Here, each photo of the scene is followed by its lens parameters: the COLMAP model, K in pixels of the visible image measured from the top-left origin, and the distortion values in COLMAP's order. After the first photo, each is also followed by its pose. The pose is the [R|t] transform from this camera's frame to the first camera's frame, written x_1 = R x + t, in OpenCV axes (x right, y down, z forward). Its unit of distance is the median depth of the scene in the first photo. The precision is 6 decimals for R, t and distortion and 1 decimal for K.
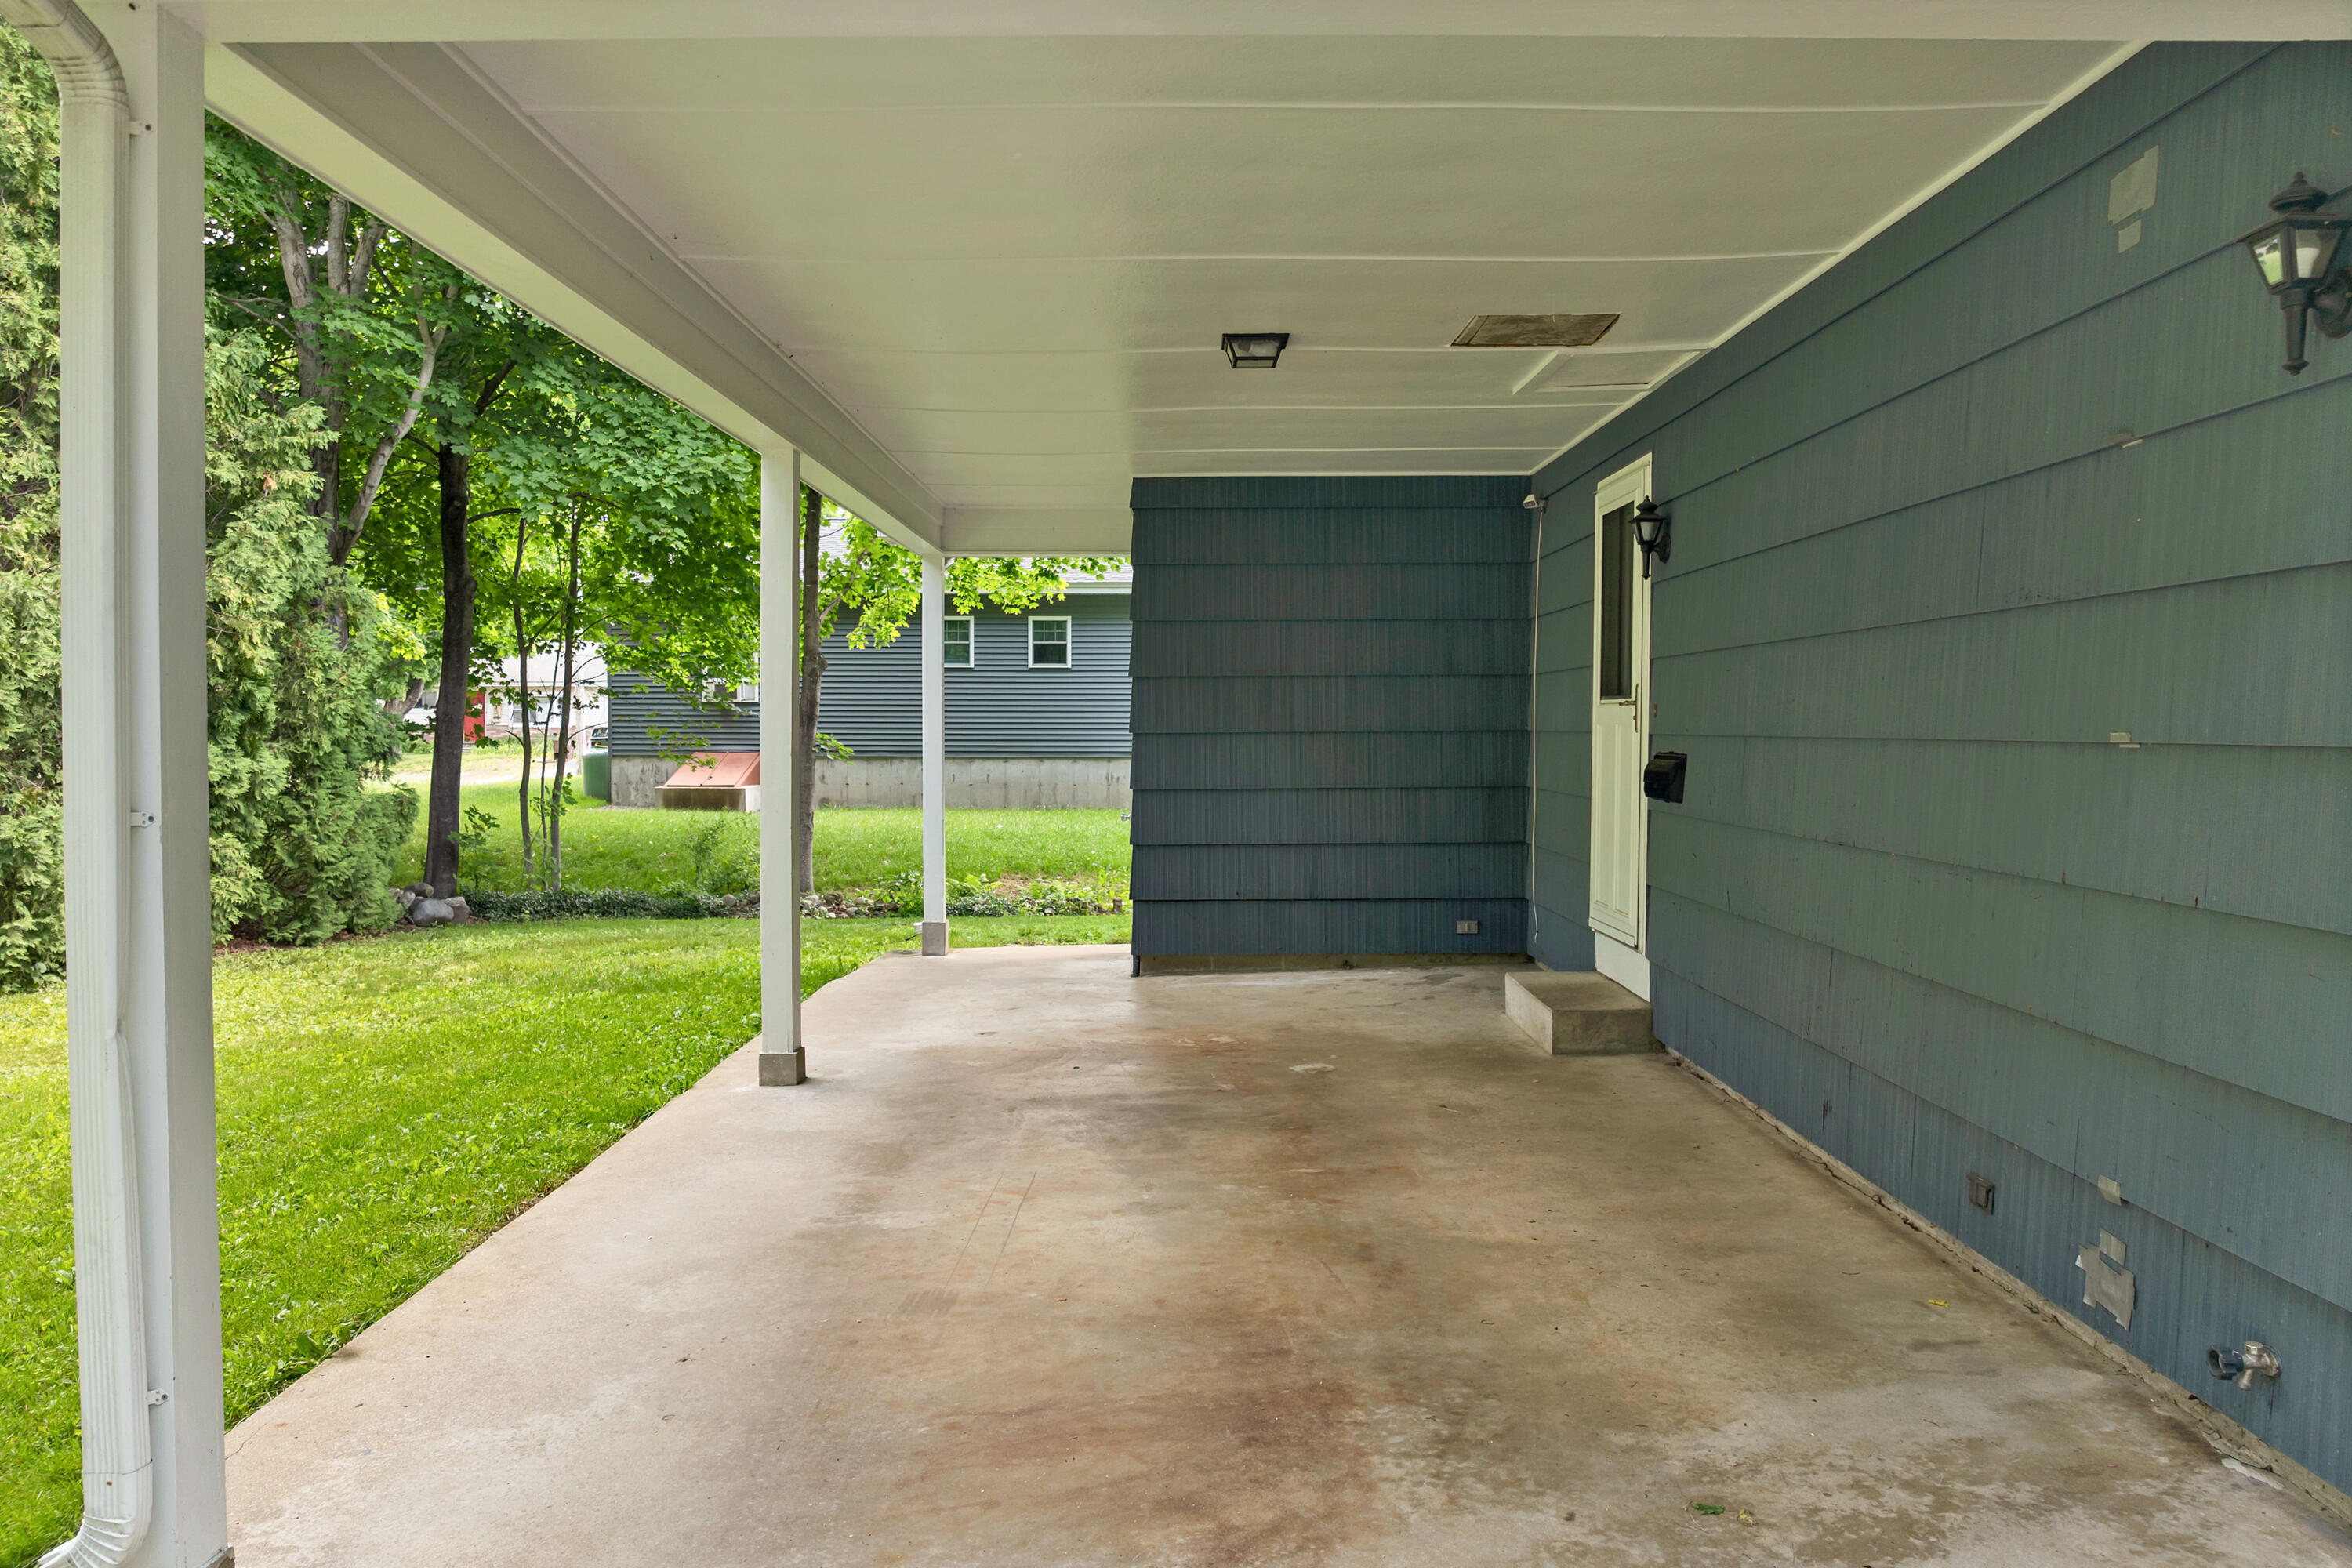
lens RADIAL K [[1664.7, 0, 1176.0], [0, 1664.7, 784.0], [0, 0, 1]] dist [-0.040267, -0.002539]
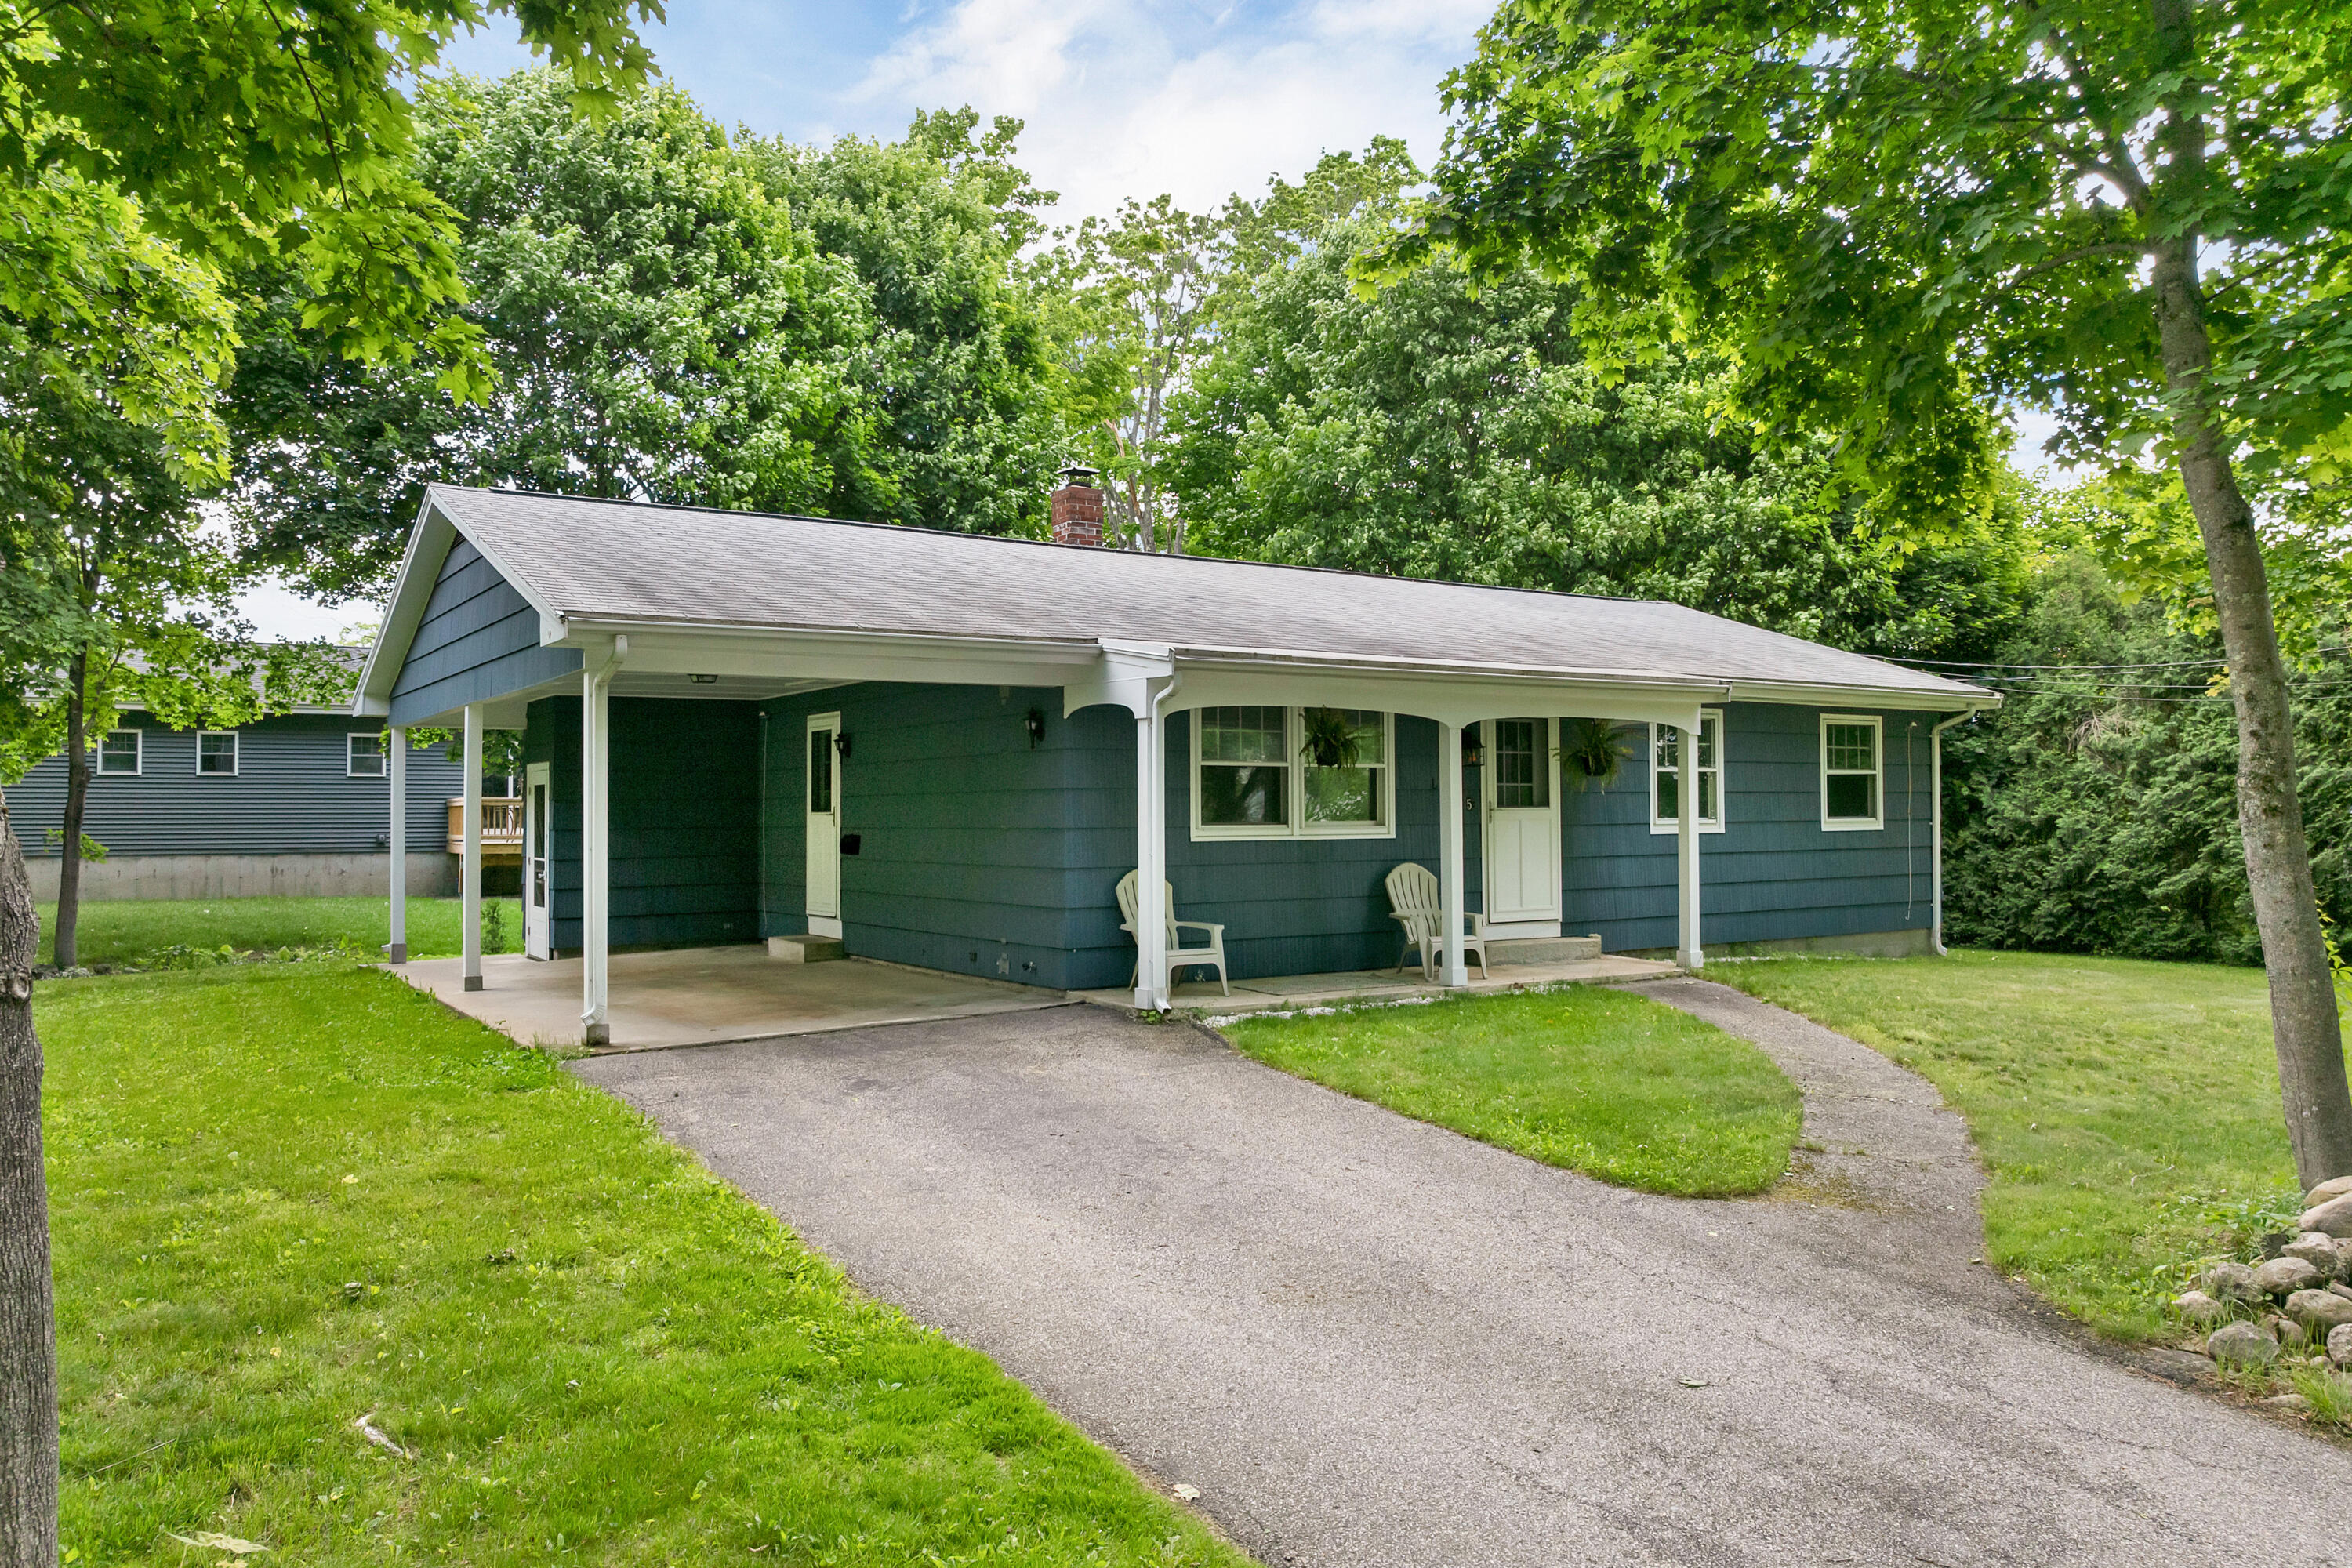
lens RADIAL K [[1664.7, 0, 1176.0], [0, 1664.7, 784.0], [0, 0, 1]] dist [-0.040267, -0.002539]
pose [[0.831181, -0.000349, 0.556002, -0.616605], [0.030881, 0.998485, -0.045537, 0.030713], [-0.555144, 0.055019, 0.829932, -1.211696]]
